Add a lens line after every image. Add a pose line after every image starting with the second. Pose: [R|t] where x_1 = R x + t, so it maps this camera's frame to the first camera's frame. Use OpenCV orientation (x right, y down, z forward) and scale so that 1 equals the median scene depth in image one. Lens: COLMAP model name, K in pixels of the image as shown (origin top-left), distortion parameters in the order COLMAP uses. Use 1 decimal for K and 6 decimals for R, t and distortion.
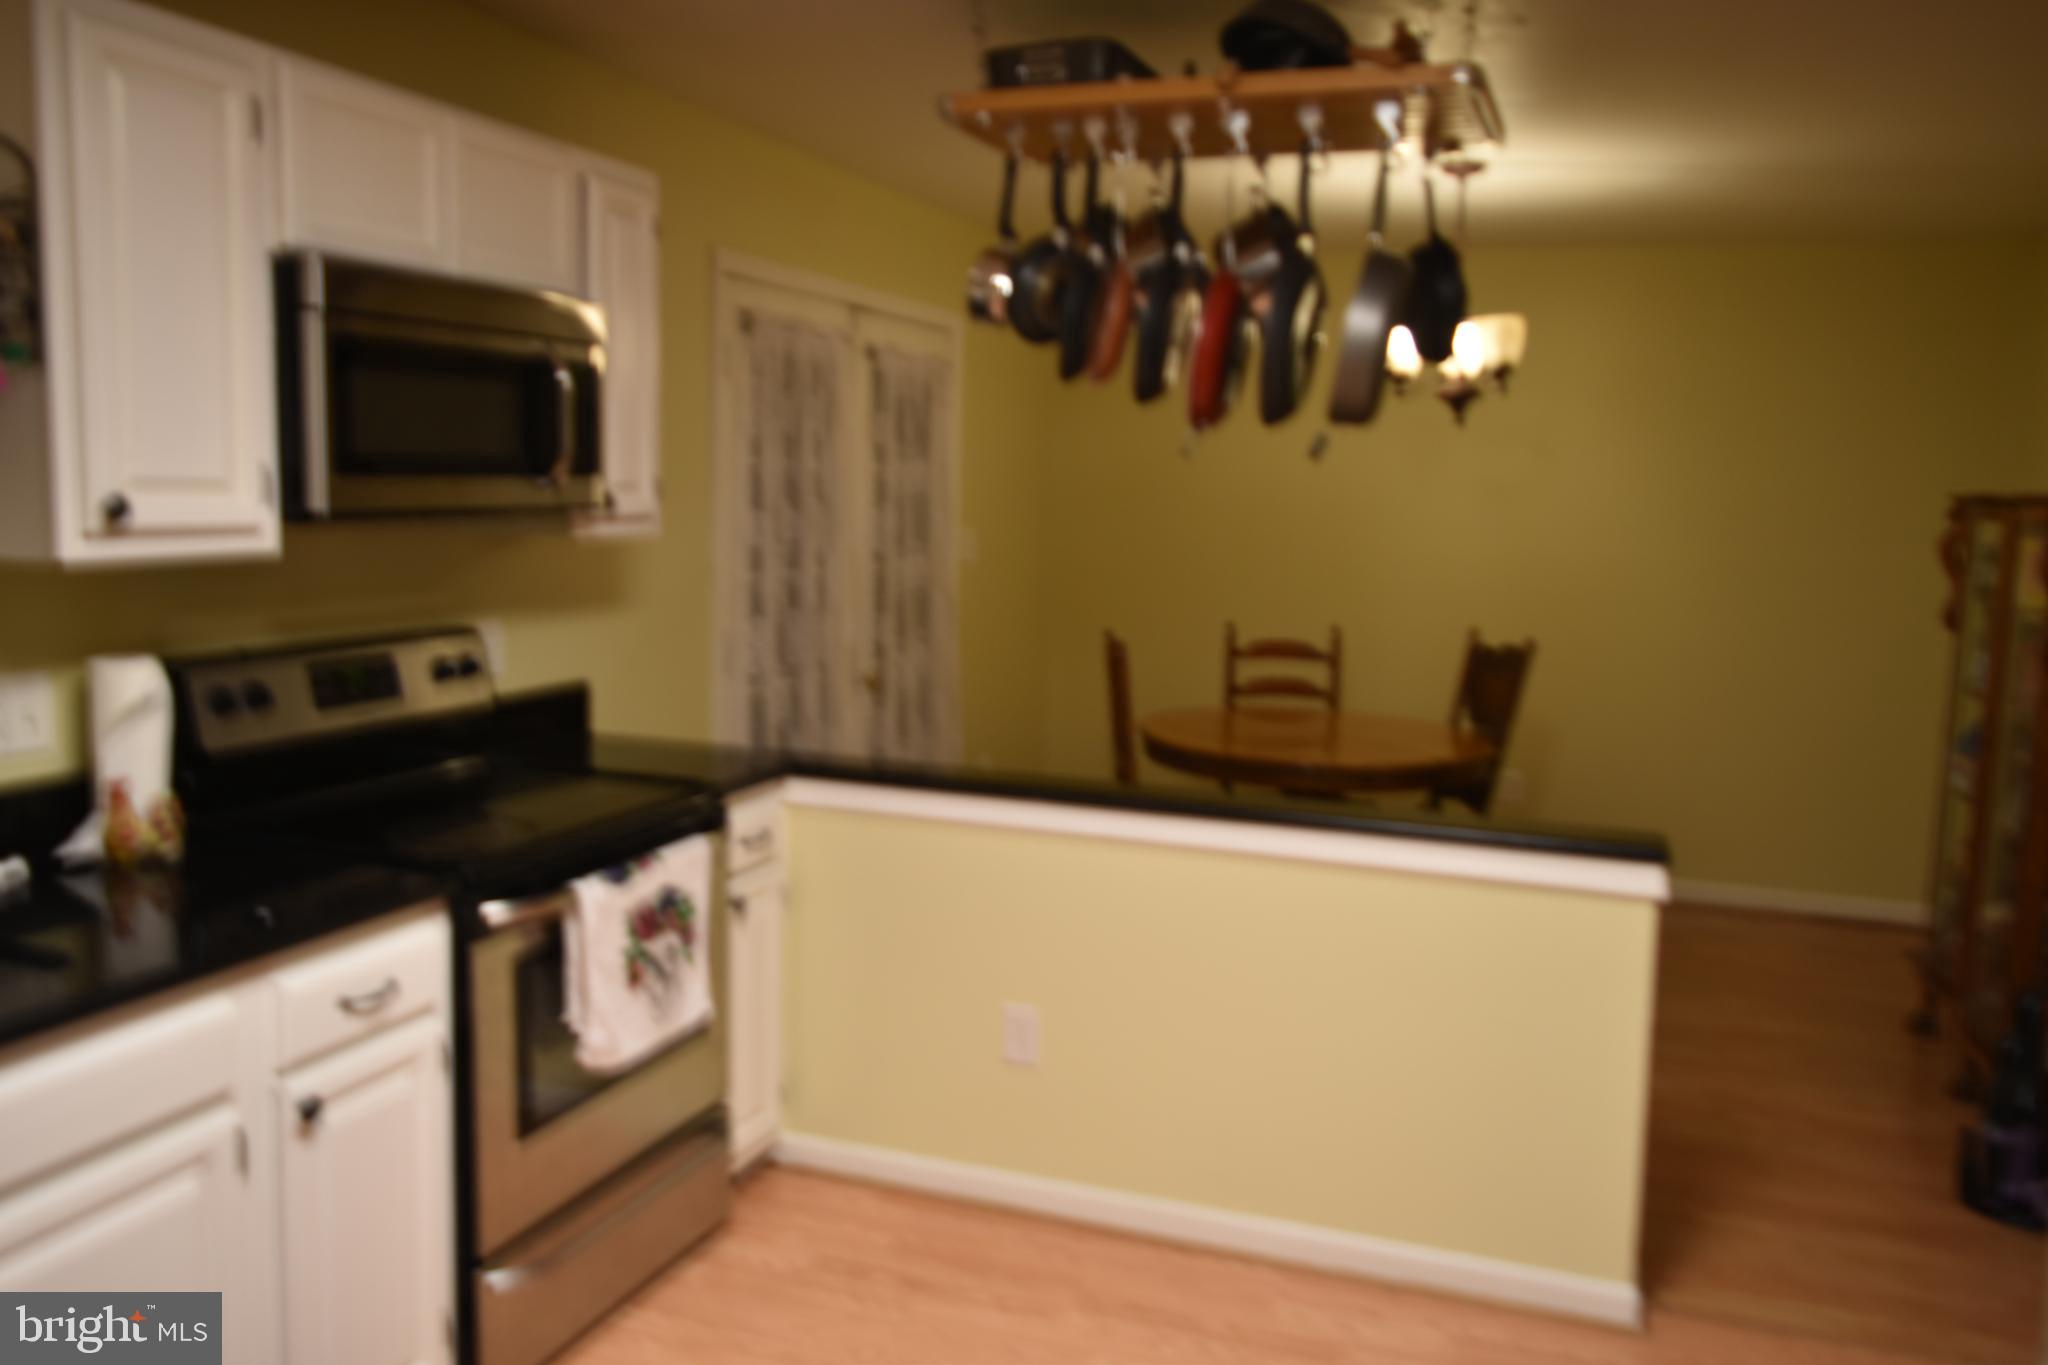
lens RADIAL K [[1606.1, 0, 1046.7], [0, 1606.1, 661.1], [0, 0, 1]] dist [-0.004373, -0.014255]
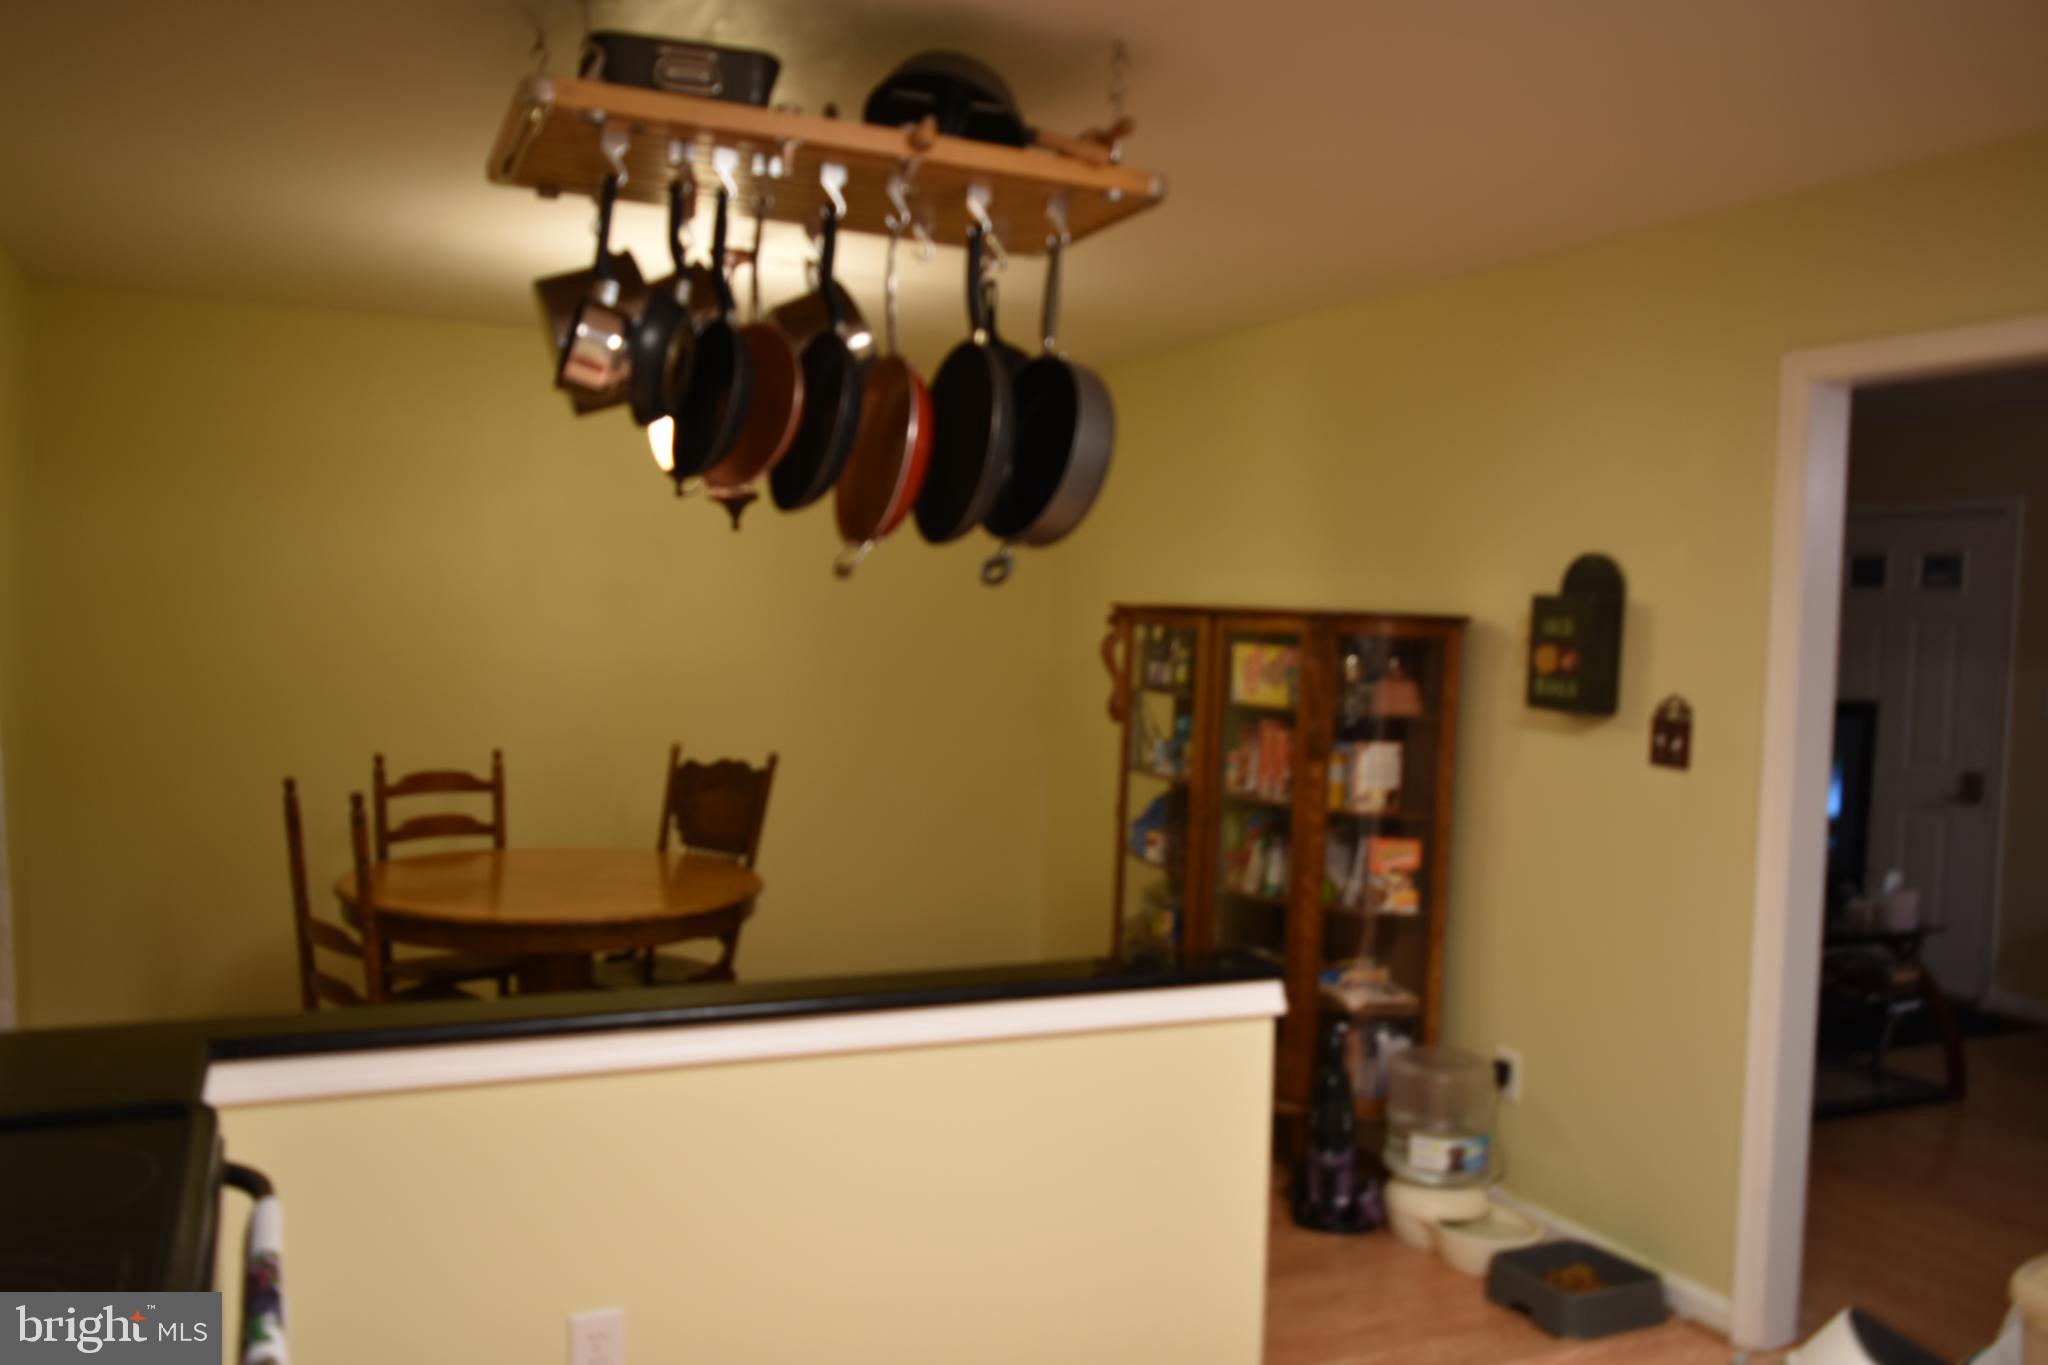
lens RADIAL K [[1606.1, 0, 1033.2], [0, 1606.1, 686.0], [0, 0, 1]] dist [-0.004373, -0.014255]
pose [[0.712365, -0.038533, 0.700750, -0.219370], [0.061778, 0.998058, -0.007921, -0.031201], [-0.699084, 0.048934, 0.713363, 0.179472]]
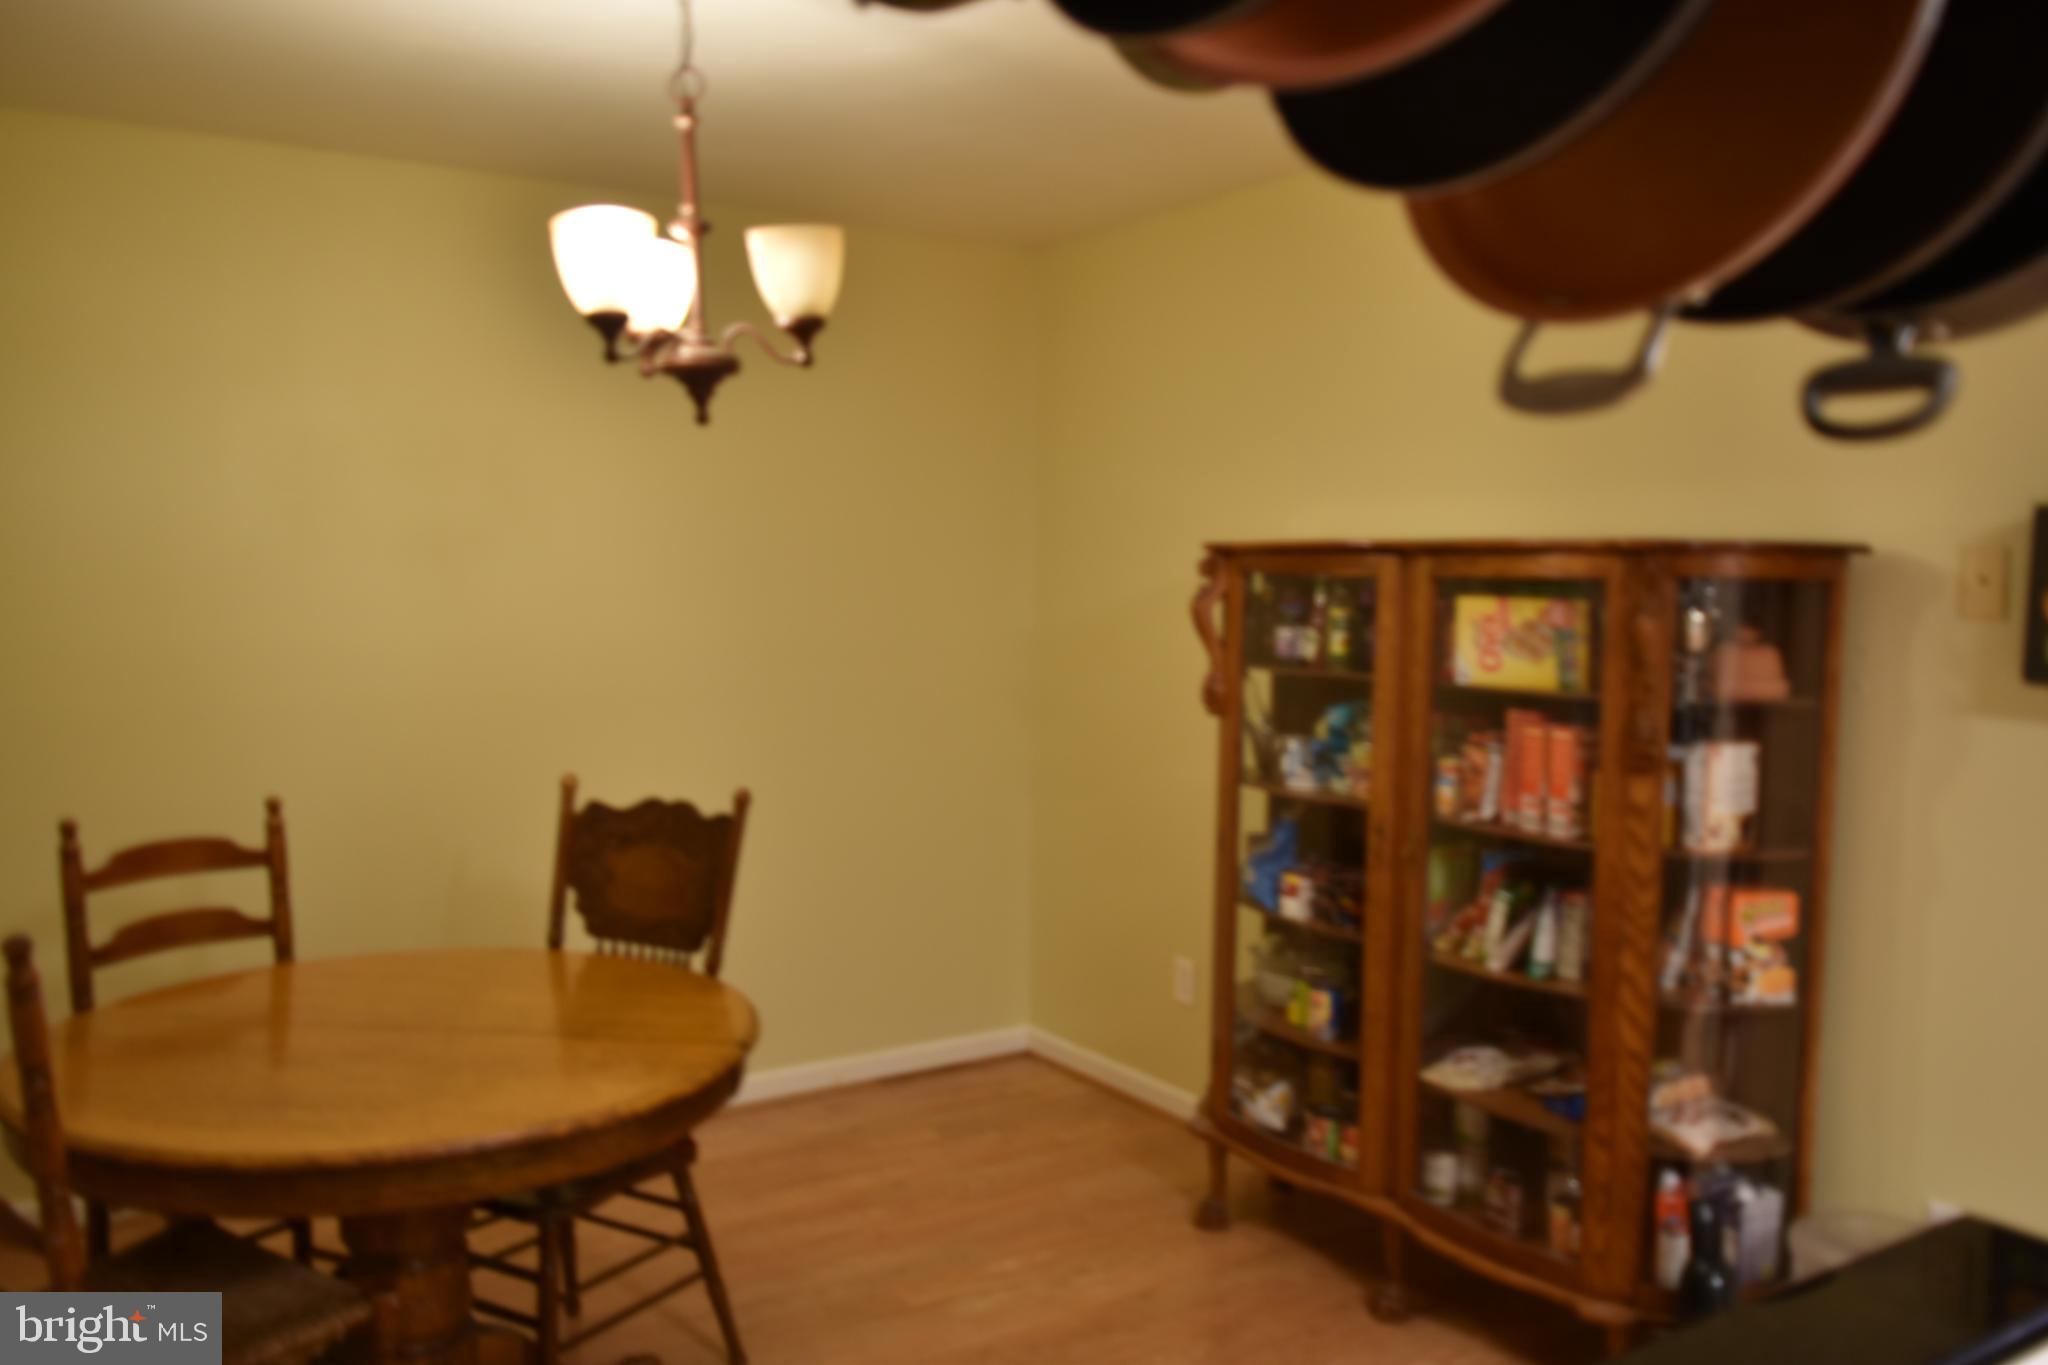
lens RADIAL K [[1606.1, 0, 1026.3], [0, 1606.1, 682.1], [0, 0, 1]] dist [-0.004373, -0.014255]
pose [[0.599007, -0.077277, 0.797006, -0.093265], [0.092540, 0.995344, 0.026958, -0.051480], [-0.795378, 0.057607, 0.603370, 0.474596]]
